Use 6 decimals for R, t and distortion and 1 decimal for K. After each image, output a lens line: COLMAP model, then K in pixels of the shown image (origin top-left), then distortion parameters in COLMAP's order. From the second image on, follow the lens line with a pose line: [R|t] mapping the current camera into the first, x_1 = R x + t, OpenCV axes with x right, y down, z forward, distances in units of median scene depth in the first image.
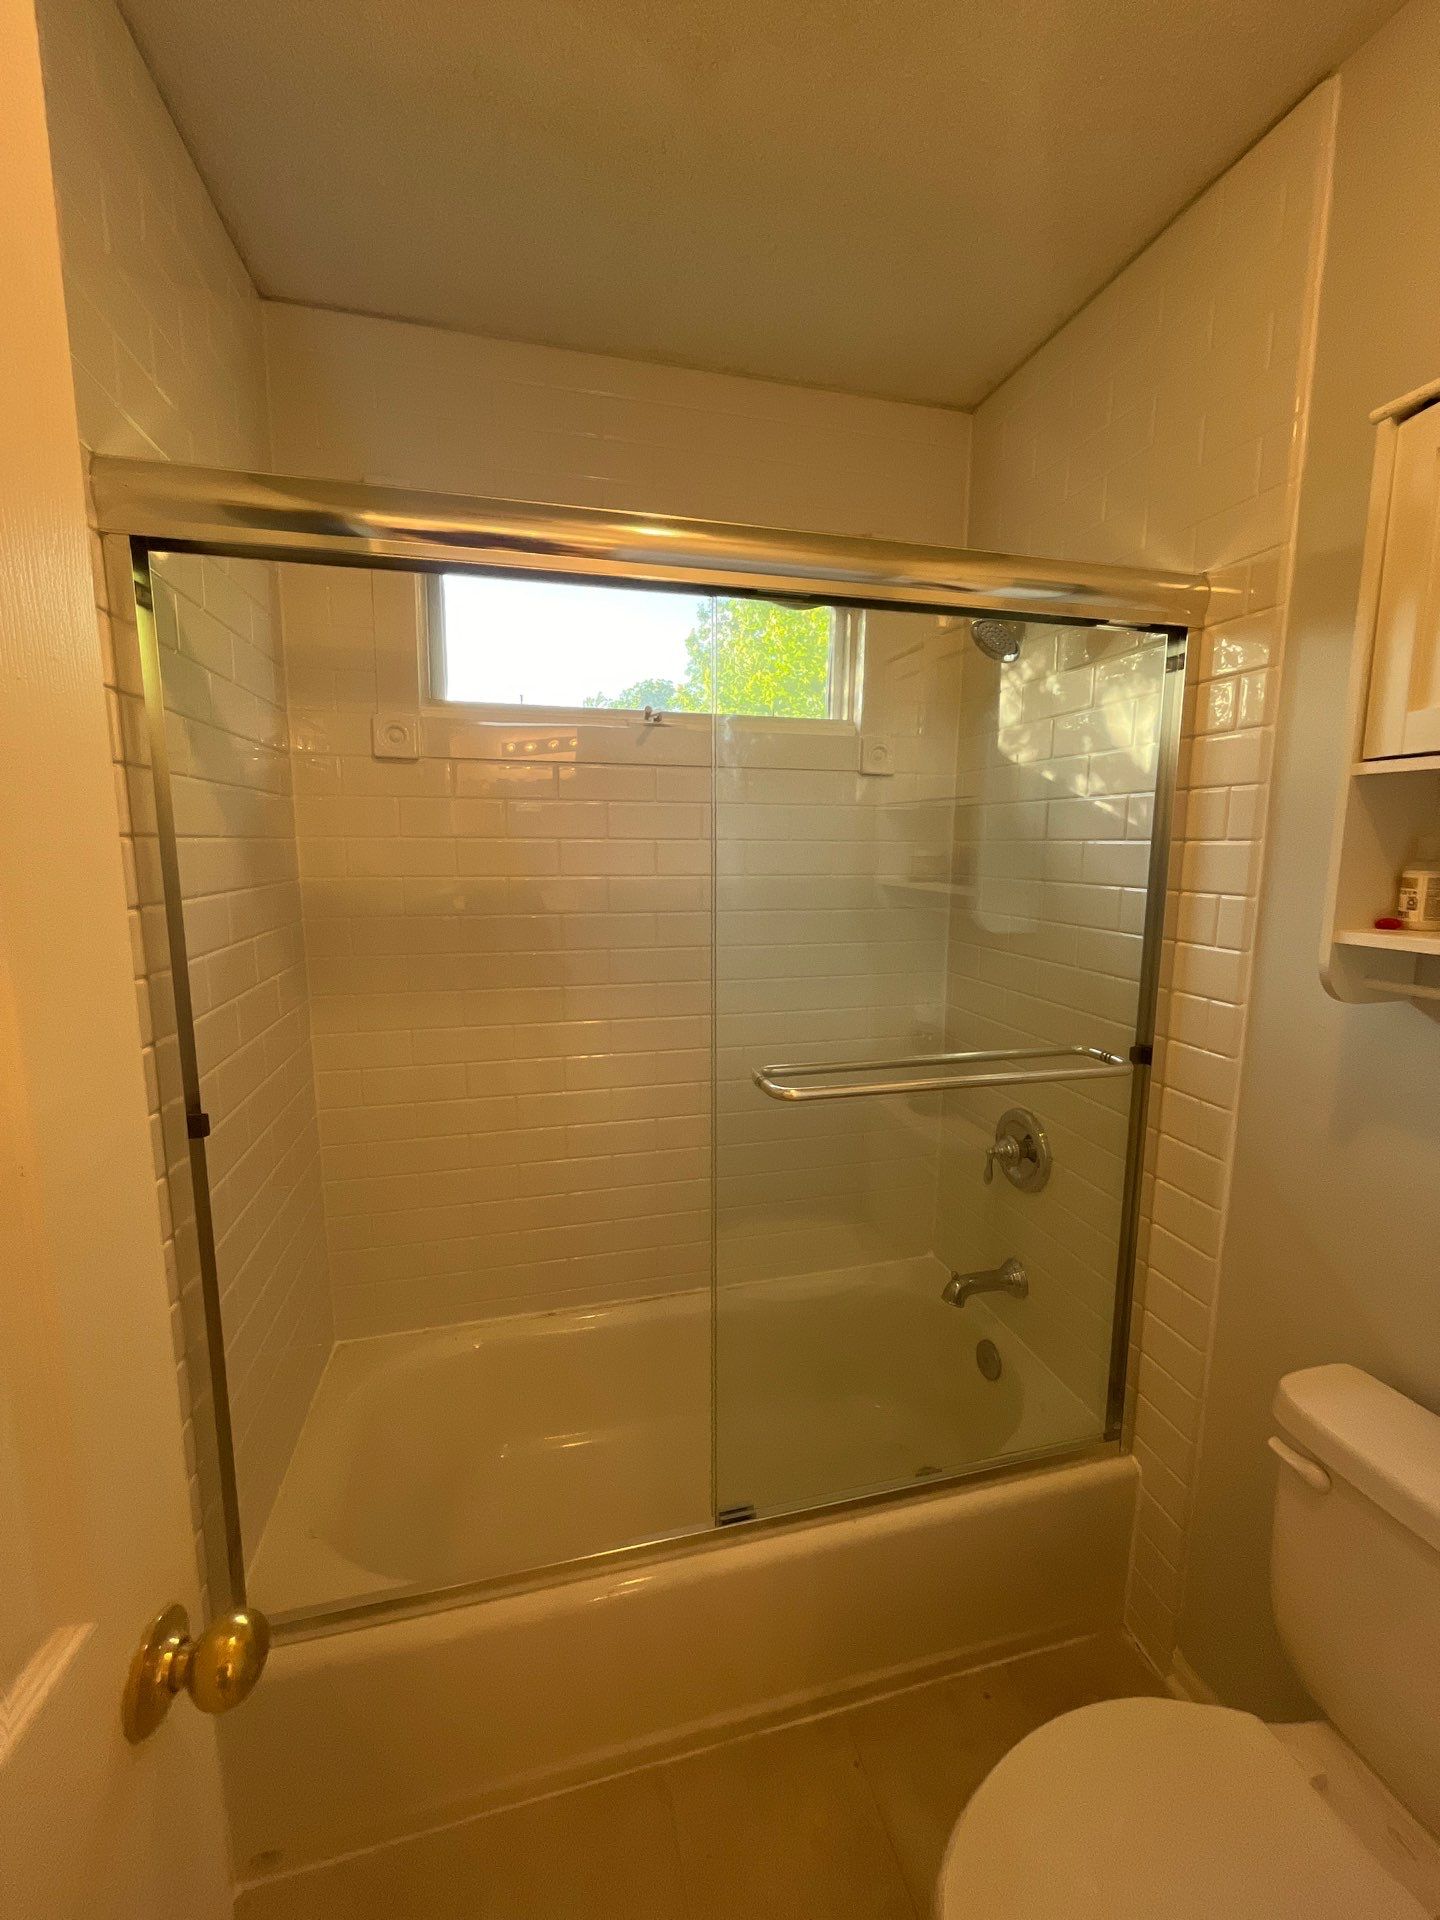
lens RADIAL K [[772.7, 0, 729.3], [0, 772.7, 955.2], [0, 0, 1]] dist [-0.004022, -0.000486]
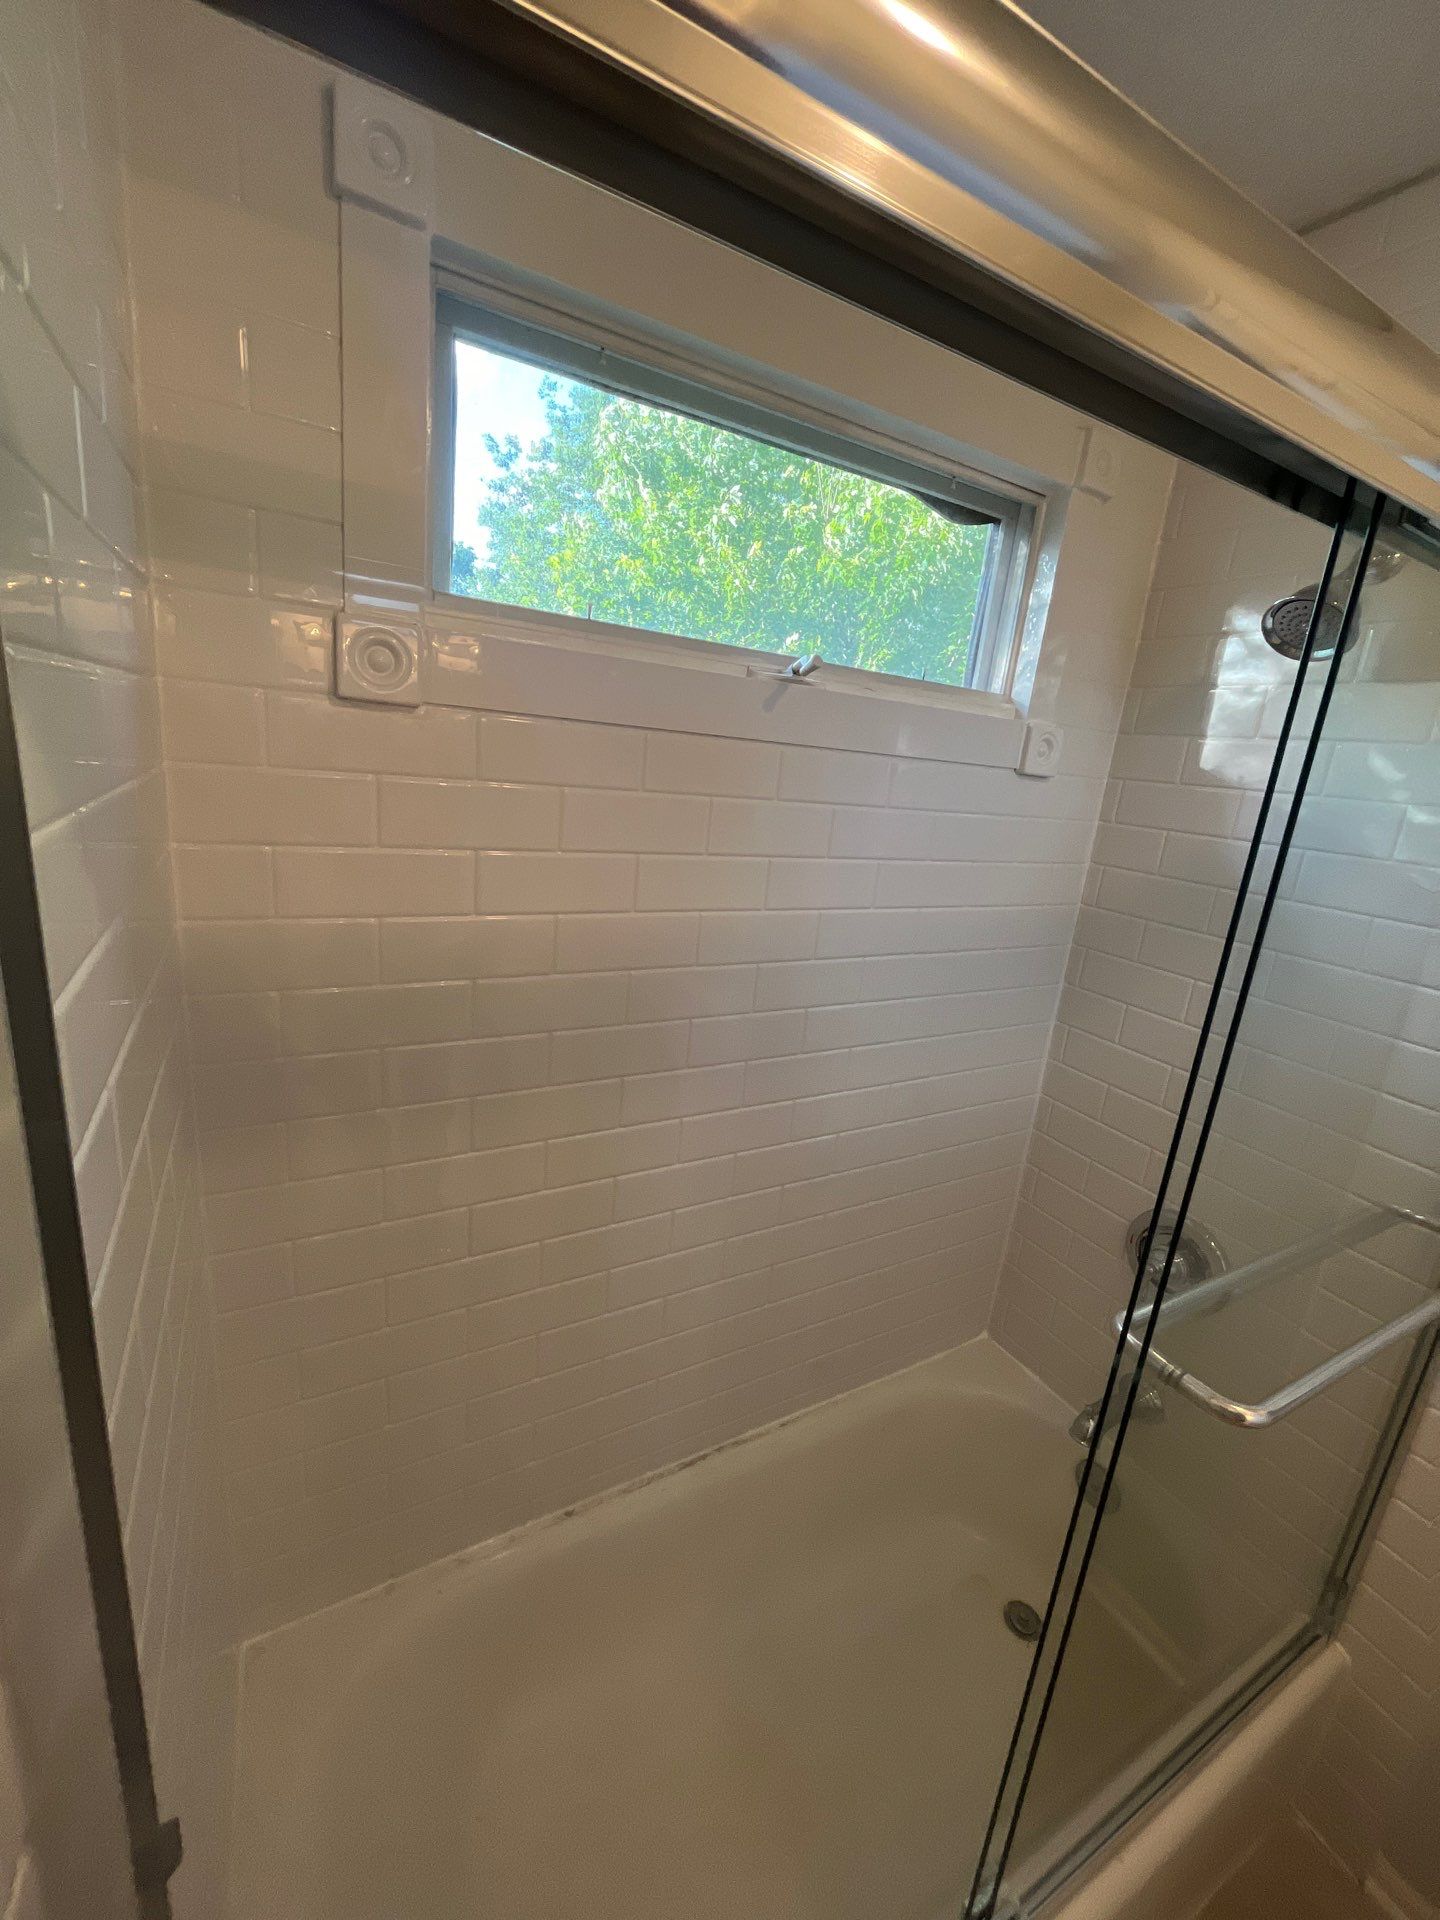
lens RADIAL K [[772.7, 0, 729.3], [0, 772.7, 955.2], [0, 0, 1]] dist [-0.004022, -0.000486]
pose [[0.963611, 0.022626, 0.266348, -0.308587], [-0.057170, 0.990800, 0.122668, -0.148161], [-0.261122, -0.133431, 0.956039, 0.372586]]
